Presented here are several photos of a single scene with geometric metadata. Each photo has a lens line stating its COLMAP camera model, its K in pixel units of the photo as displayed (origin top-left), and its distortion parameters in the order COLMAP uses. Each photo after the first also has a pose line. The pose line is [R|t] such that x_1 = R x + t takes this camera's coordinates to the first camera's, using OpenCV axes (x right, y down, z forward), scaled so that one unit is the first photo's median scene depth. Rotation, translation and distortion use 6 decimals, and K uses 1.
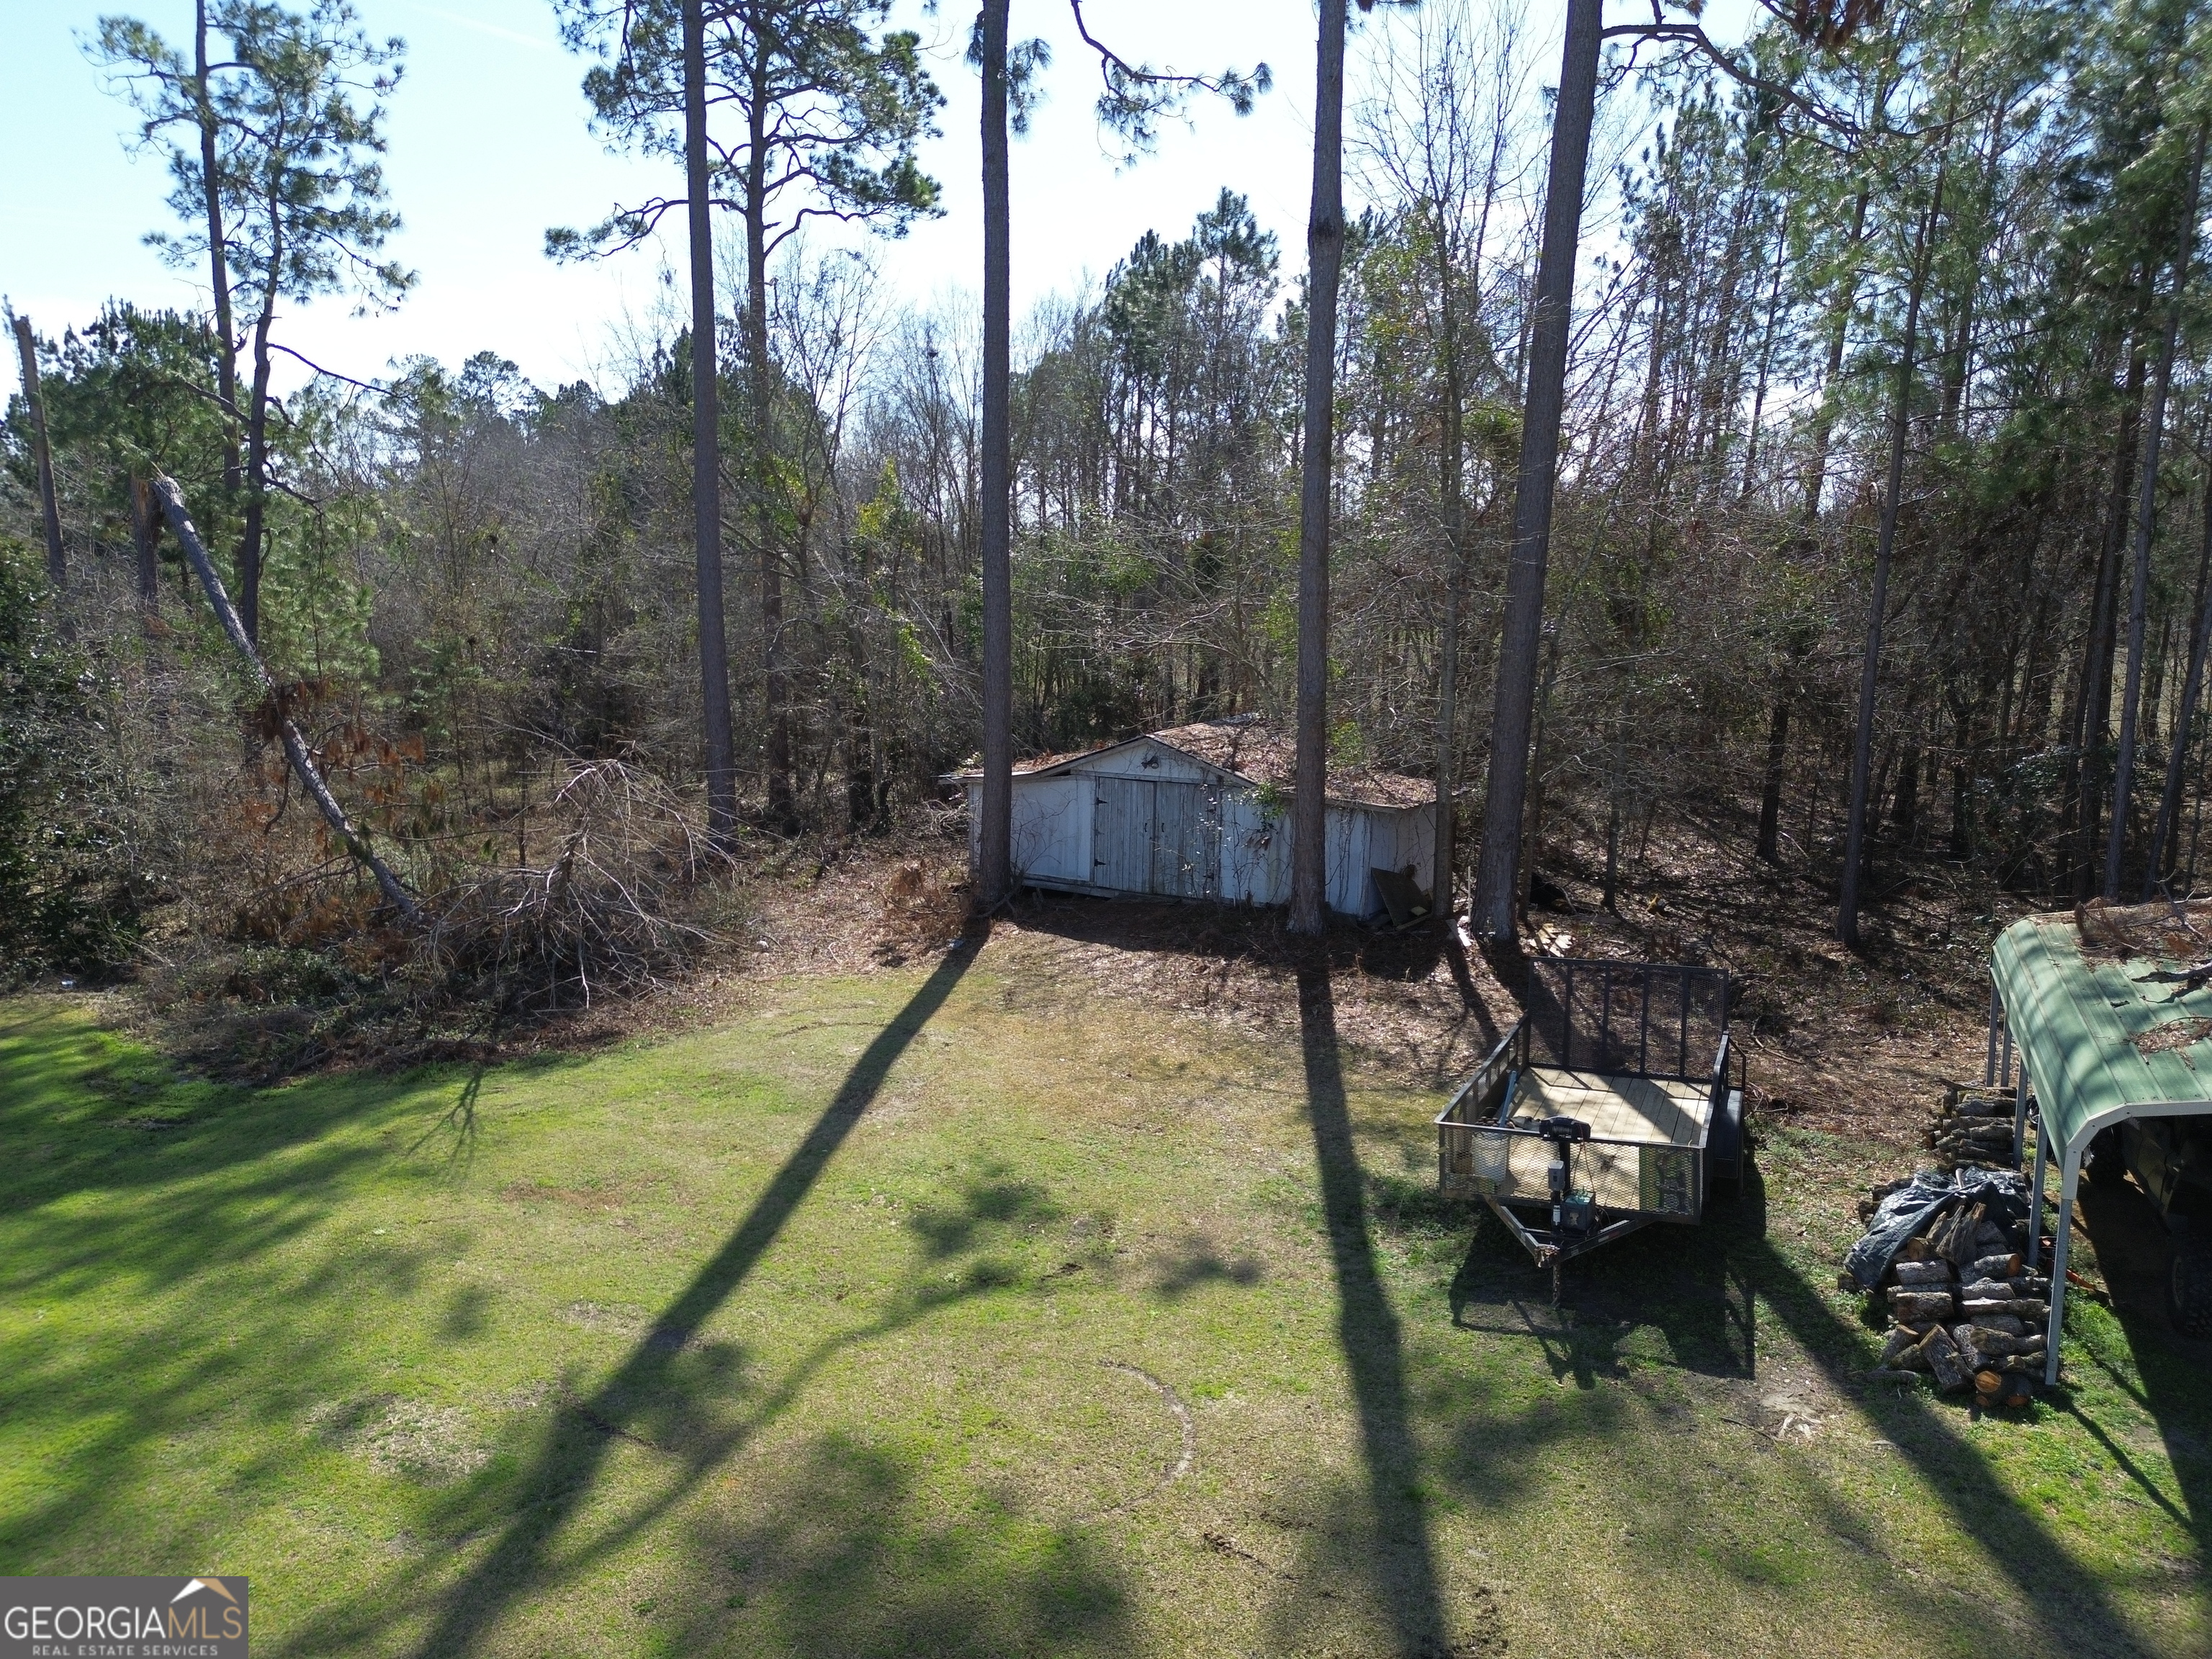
lens RADIAL K [[1645.3, 0, 1090.9], [0, 1645.3, 783.3], [0, 0, 1]] dist [0.088591, -0.103798]
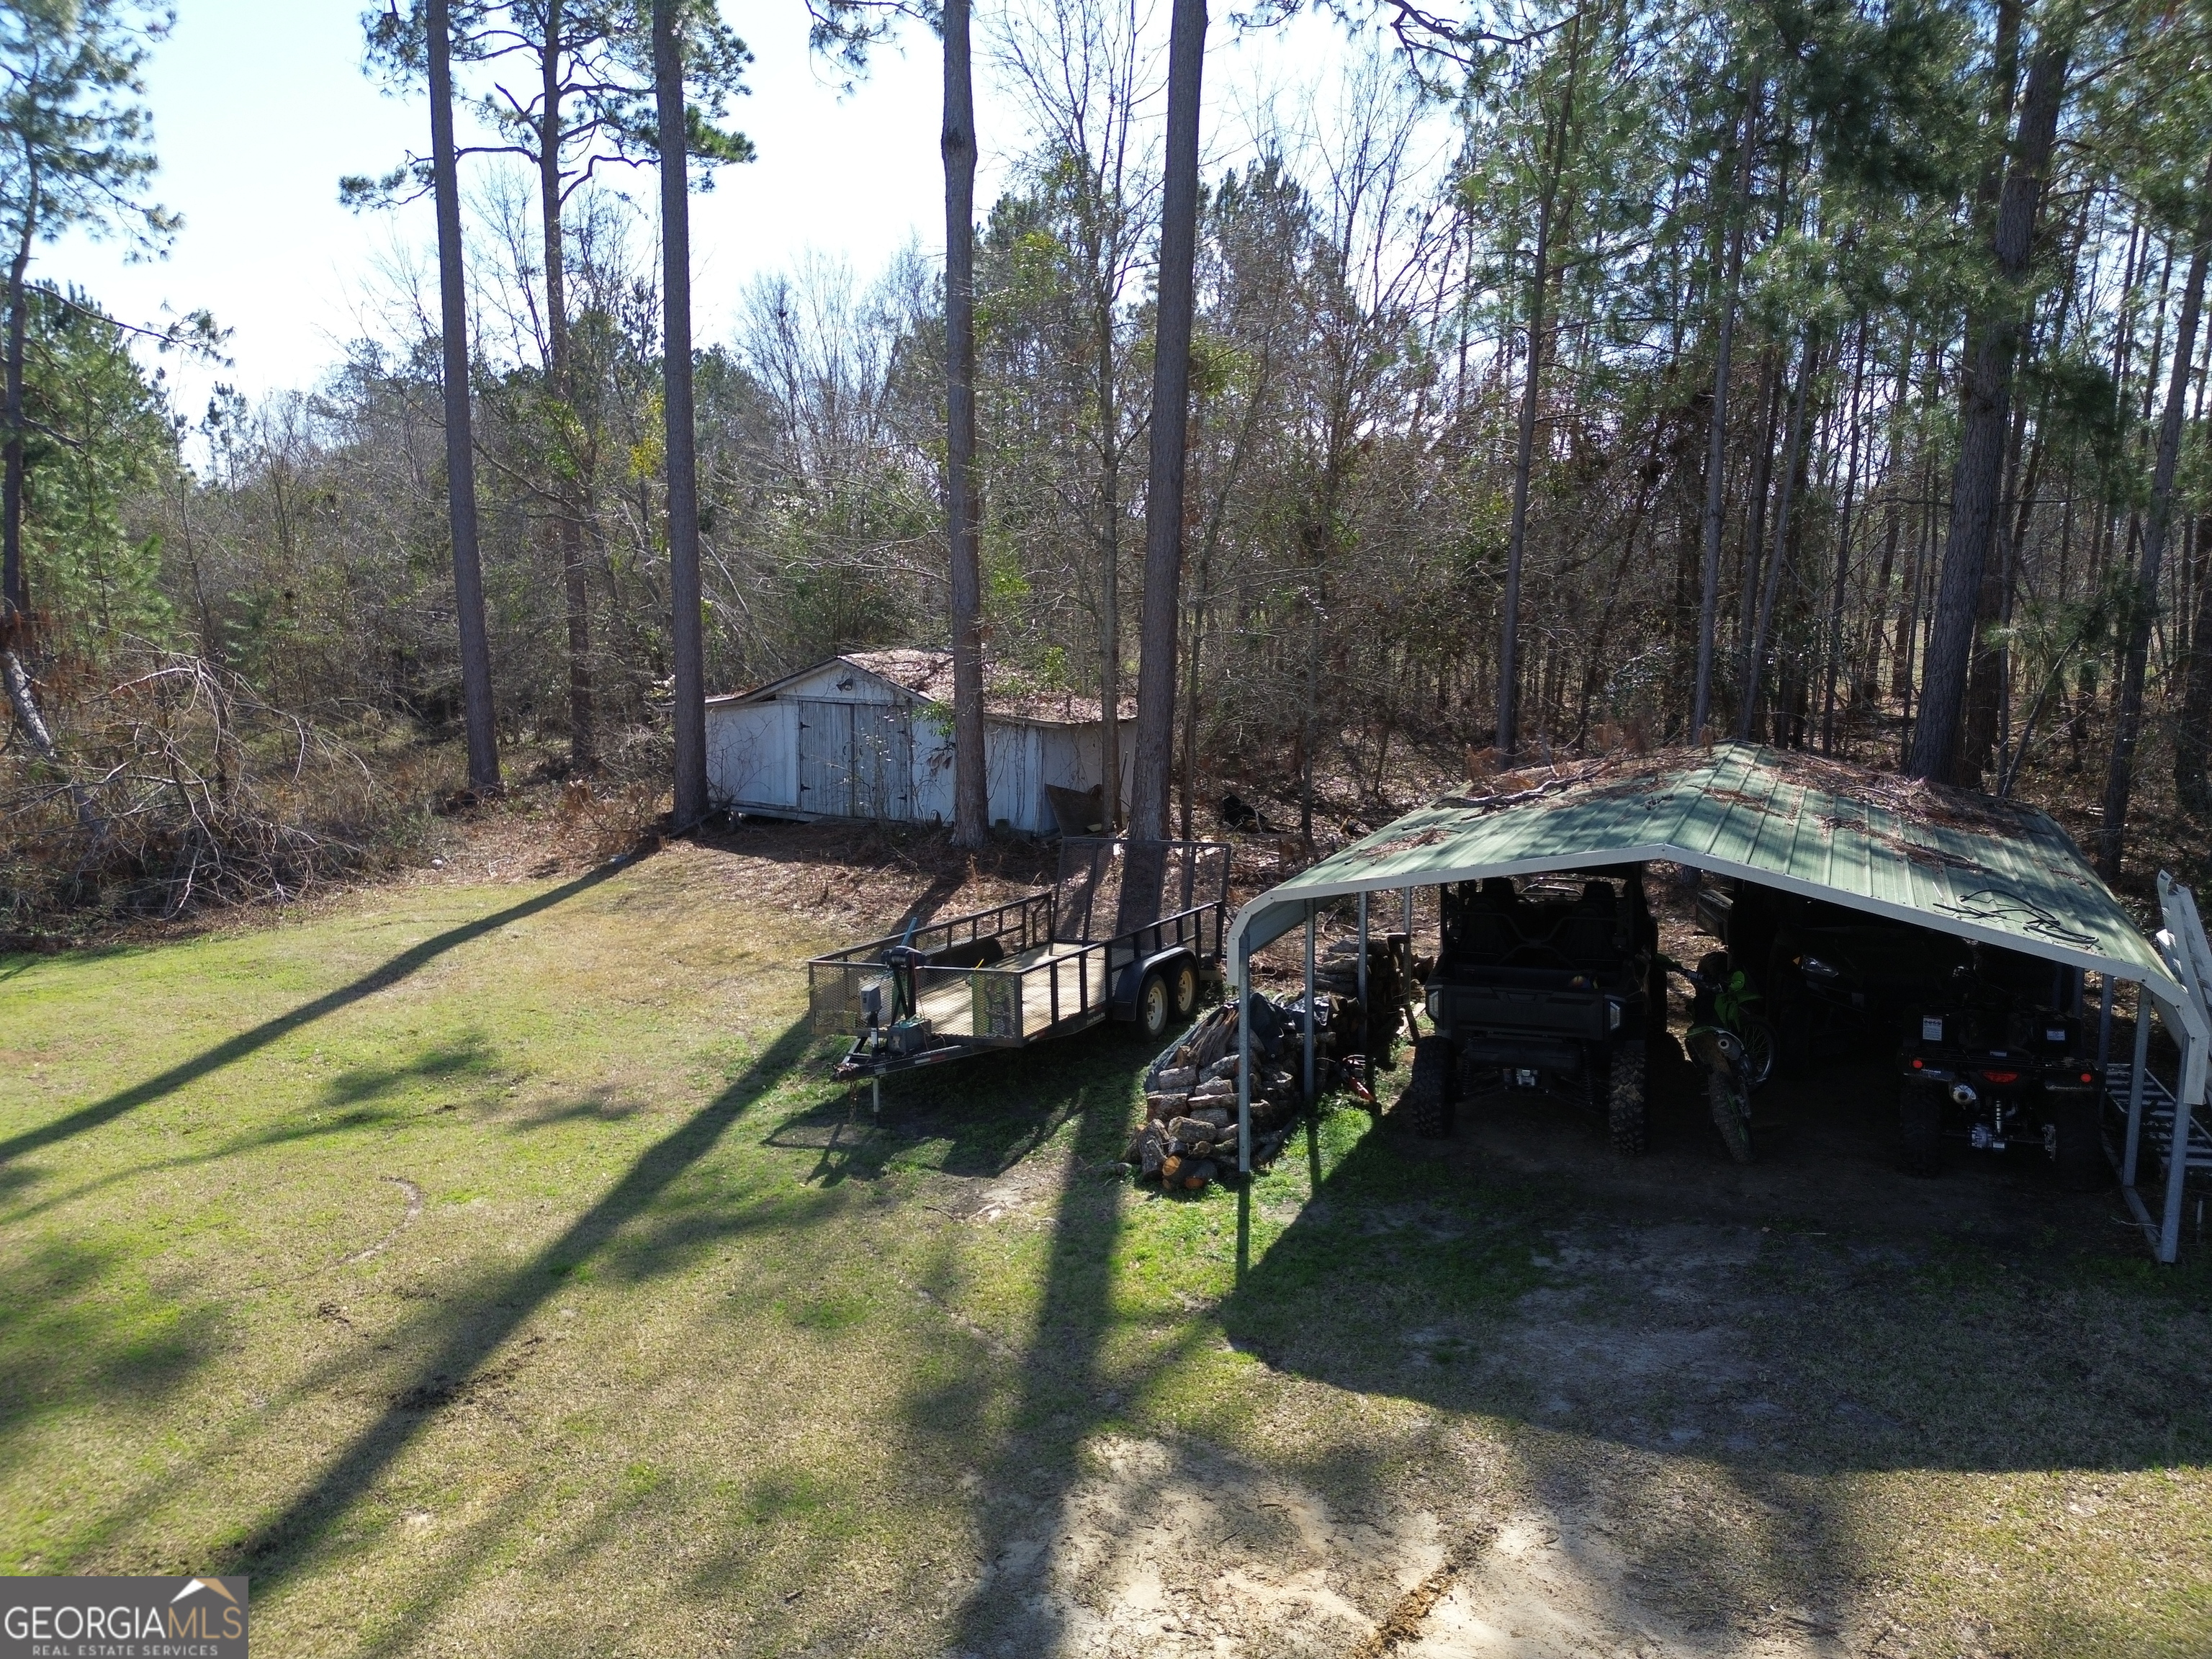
lens RADIAL K [[1645.3, 0, 1090.9], [0, 1645.3, 783.3], [0, 0, 1]] dist [0.088591, -0.103798]
pose [[0.999994, -0.002369, 0.002671, 0.187547], [0.002362, 0.999994, 0.002603, 0.045945], [-0.002677, -0.002596, 0.999993, -0.007591]]
